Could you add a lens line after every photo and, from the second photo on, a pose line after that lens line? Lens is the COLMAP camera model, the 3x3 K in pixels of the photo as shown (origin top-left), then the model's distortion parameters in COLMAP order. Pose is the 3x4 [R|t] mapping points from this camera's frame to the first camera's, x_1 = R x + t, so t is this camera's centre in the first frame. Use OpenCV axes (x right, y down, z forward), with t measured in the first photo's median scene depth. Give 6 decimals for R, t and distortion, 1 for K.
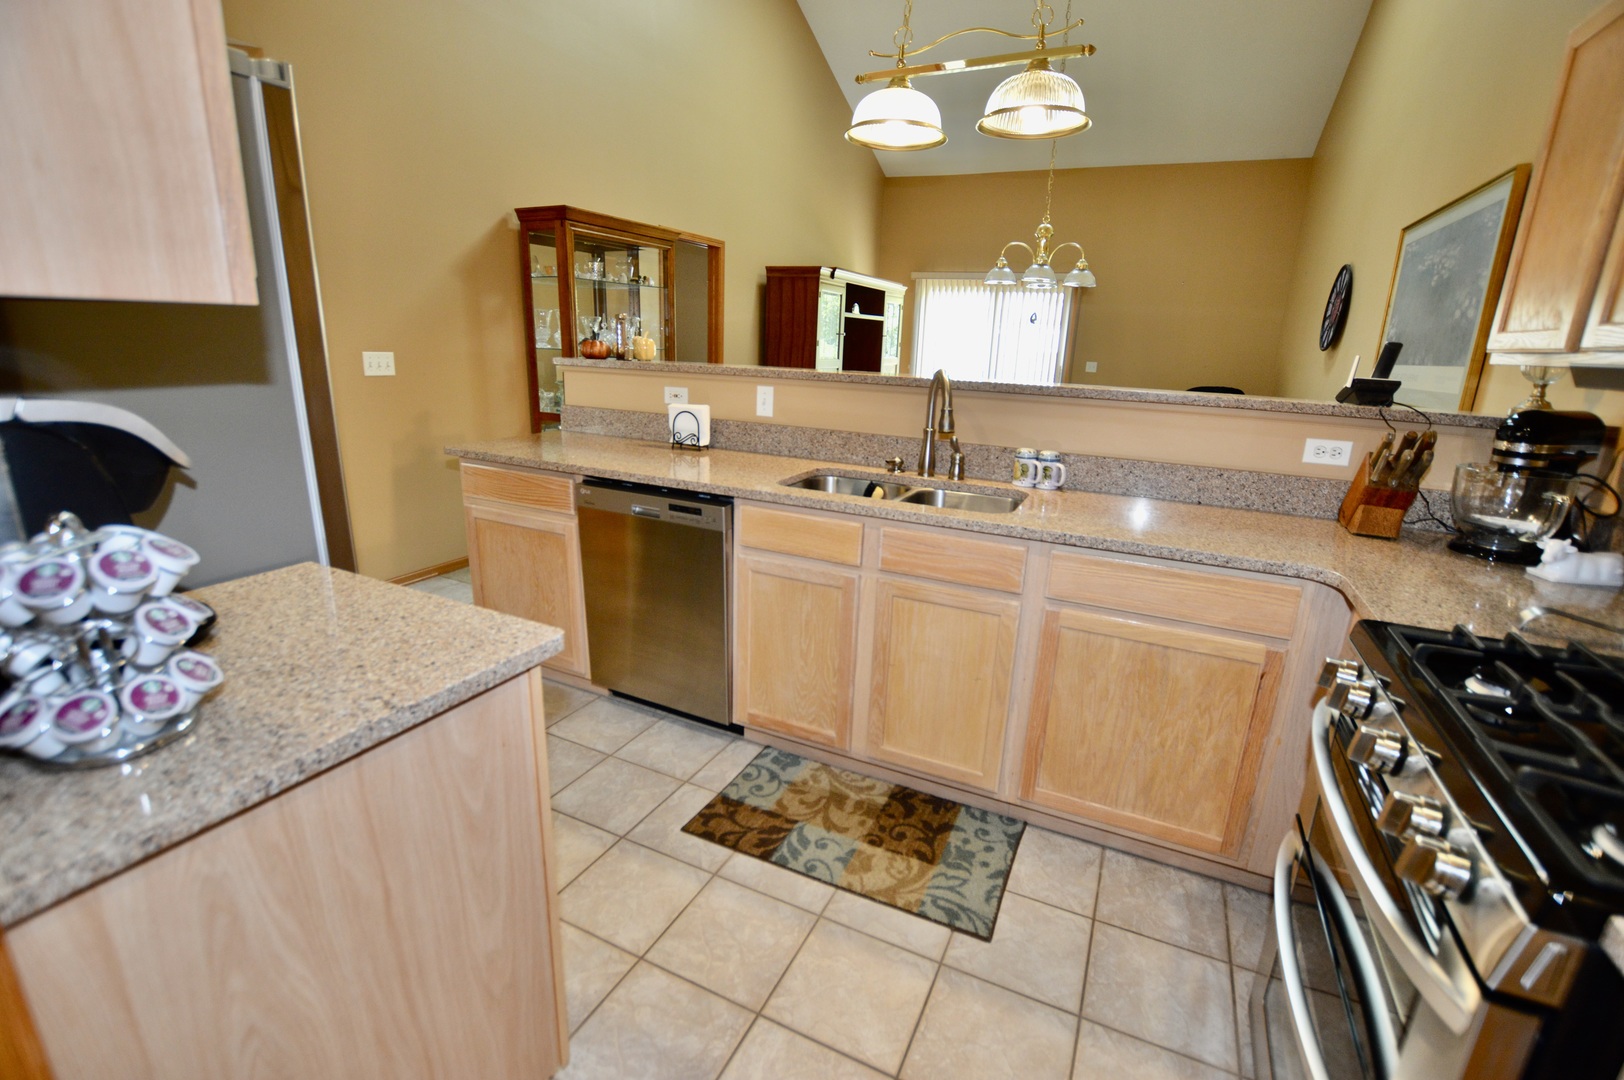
lens RADIAL K [[726.1, 0, 813.0], [0, 726.1, 537.4], [0, 0, 1]] dist [-0.026191, -0.000044]
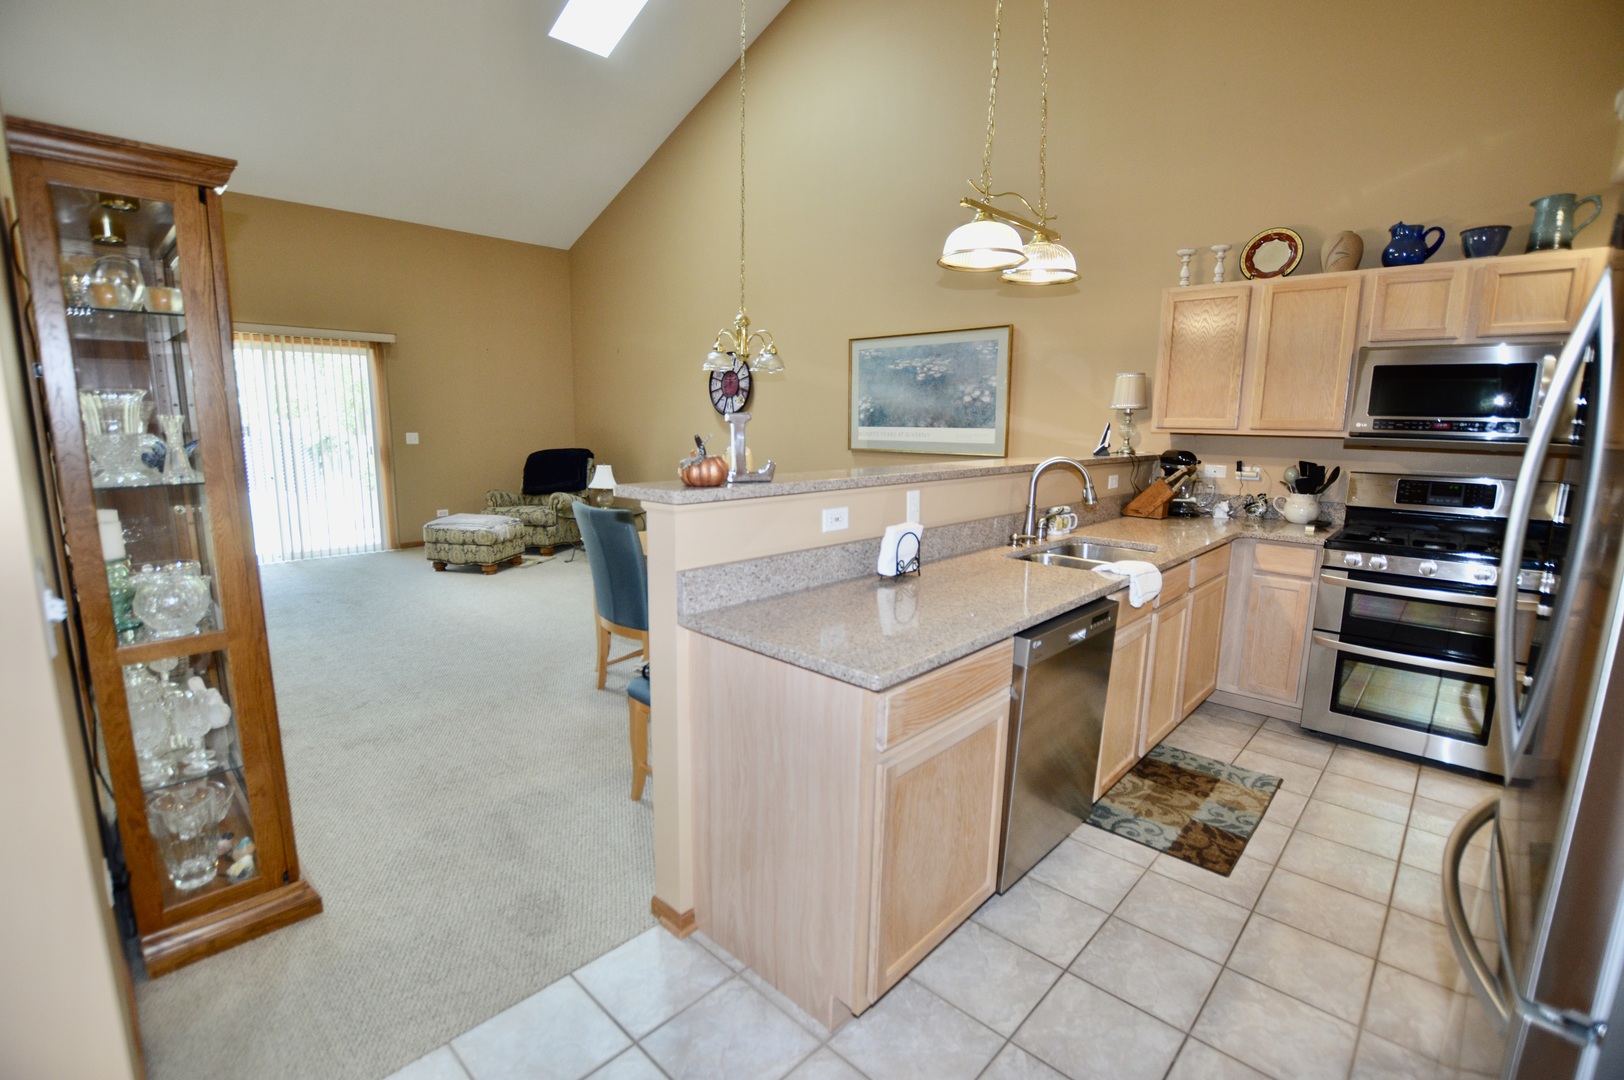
lens RADIAL K [[726.1, 0, 816.8], [0, 726.1, 545.0], [0, 0, 1]] dist [-0.026191, -0.000044]
pose [[0.294336, -0.195060, 0.935584, -1.285058], [0.241941, 0.962269, 0.124509, -0.379974], [-0.924571, 0.189709, 0.330423, 1.095355]]
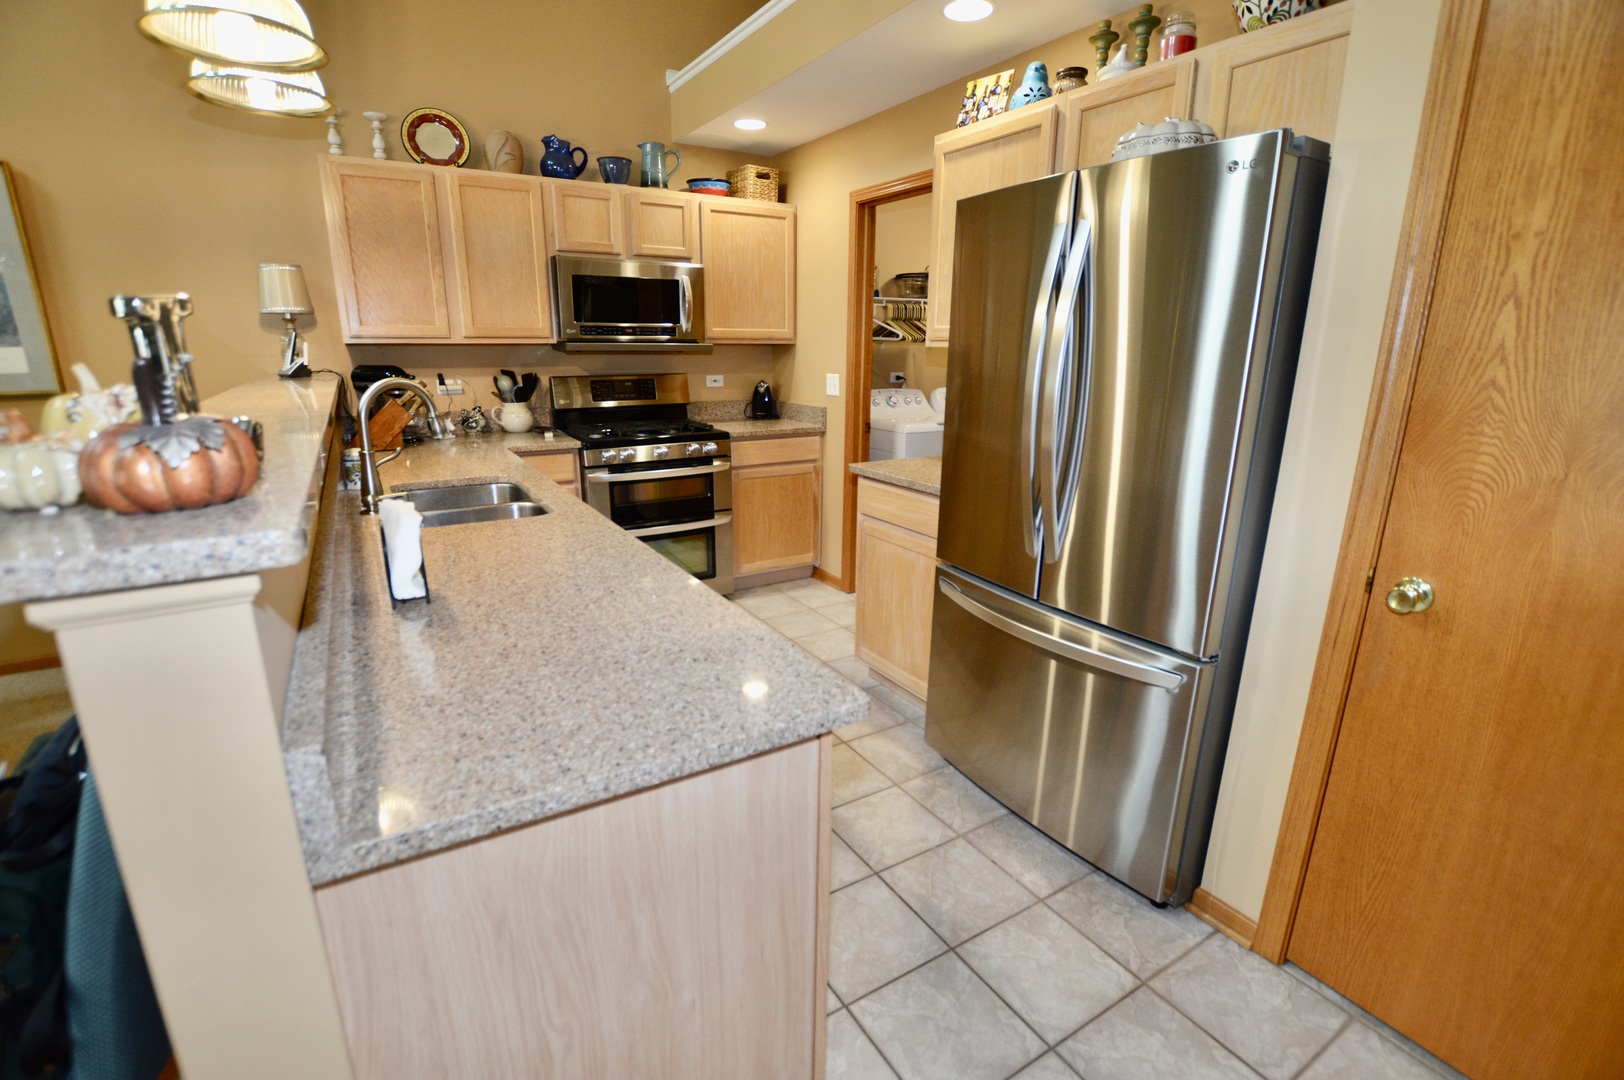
lens RADIAL K [[726.1, 0, 809.5], [0, 726.1, 548.0], [0, 0, 1]] dist [-0.026191, -0.000044]
pose [[-0.835256, -0.192730, 0.514979, -0.841790], [0.102187, 0.865838, 0.489777, -0.485667], [-0.540283, 0.461713, -0.703502, 1.599352]]
